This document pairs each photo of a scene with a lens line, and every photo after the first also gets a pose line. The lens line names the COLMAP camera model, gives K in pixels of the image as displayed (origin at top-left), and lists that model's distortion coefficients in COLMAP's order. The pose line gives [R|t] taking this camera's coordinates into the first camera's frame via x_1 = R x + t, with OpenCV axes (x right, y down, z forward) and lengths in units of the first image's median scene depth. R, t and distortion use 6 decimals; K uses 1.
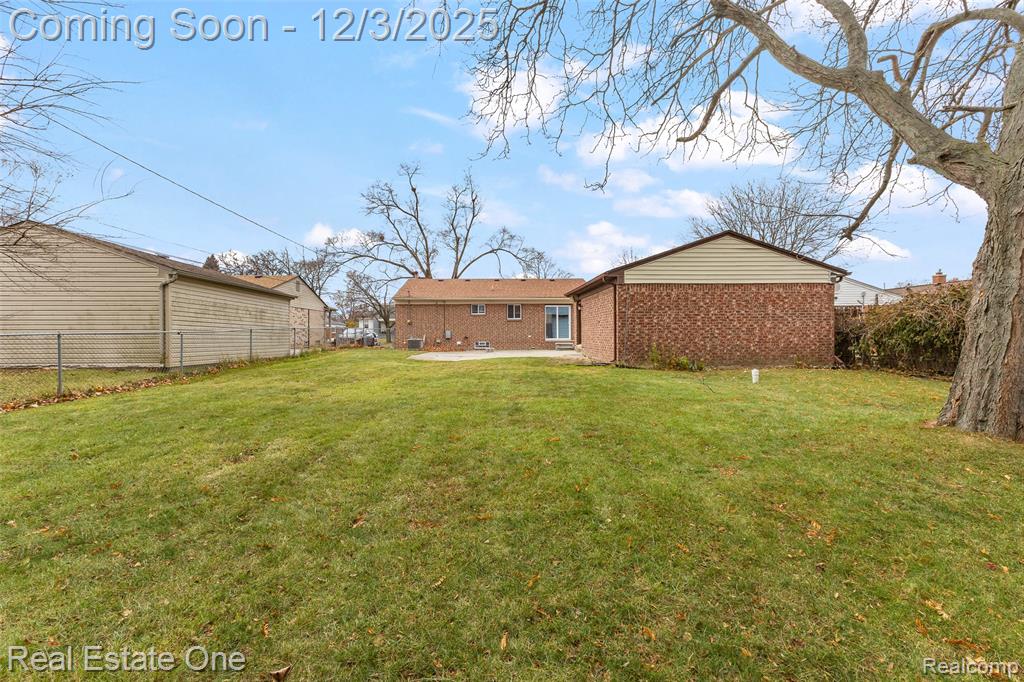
lens RADIAL K [[438.2, 0, 512.0], [0, 438.2, 341.0], [0, 0, 1]] dist [0.000251, -0.000350]
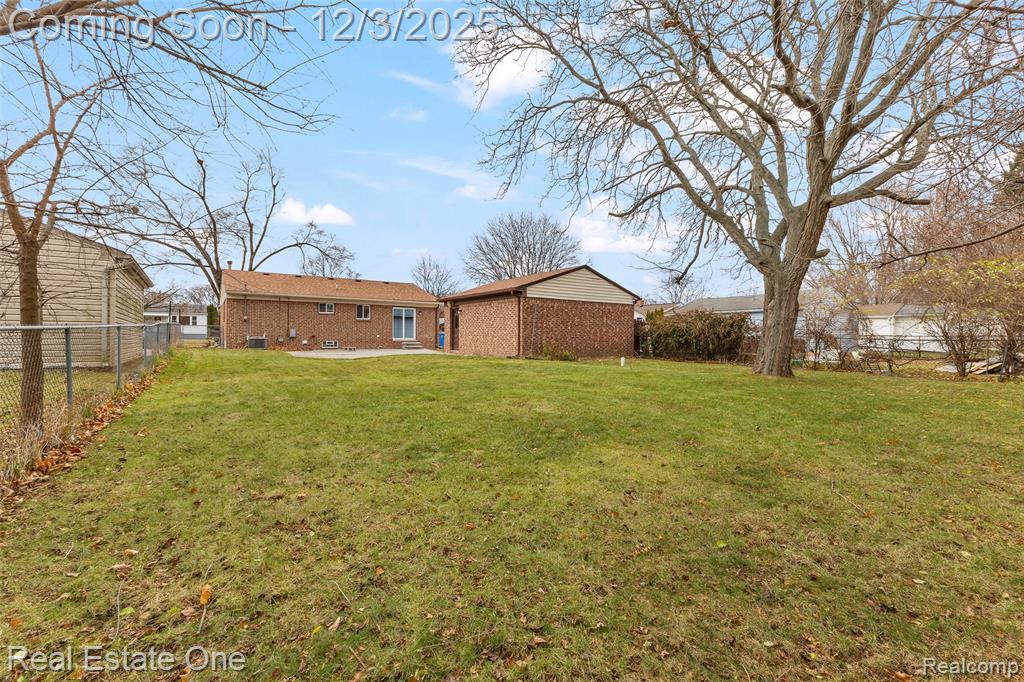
lens RADIAL K [[438.2, 0, 512.0], [0, 438.2, 341.0], [0, 0, 1]] dist [0.000251, -0.000350]
pose [[0.851347, 0.005497, 0.524575, -0.329036], [-0.003317, 0.999982, -0.005095, 0.007183], [-0.524593, 0.002598, 0.851349, -0.079067]]
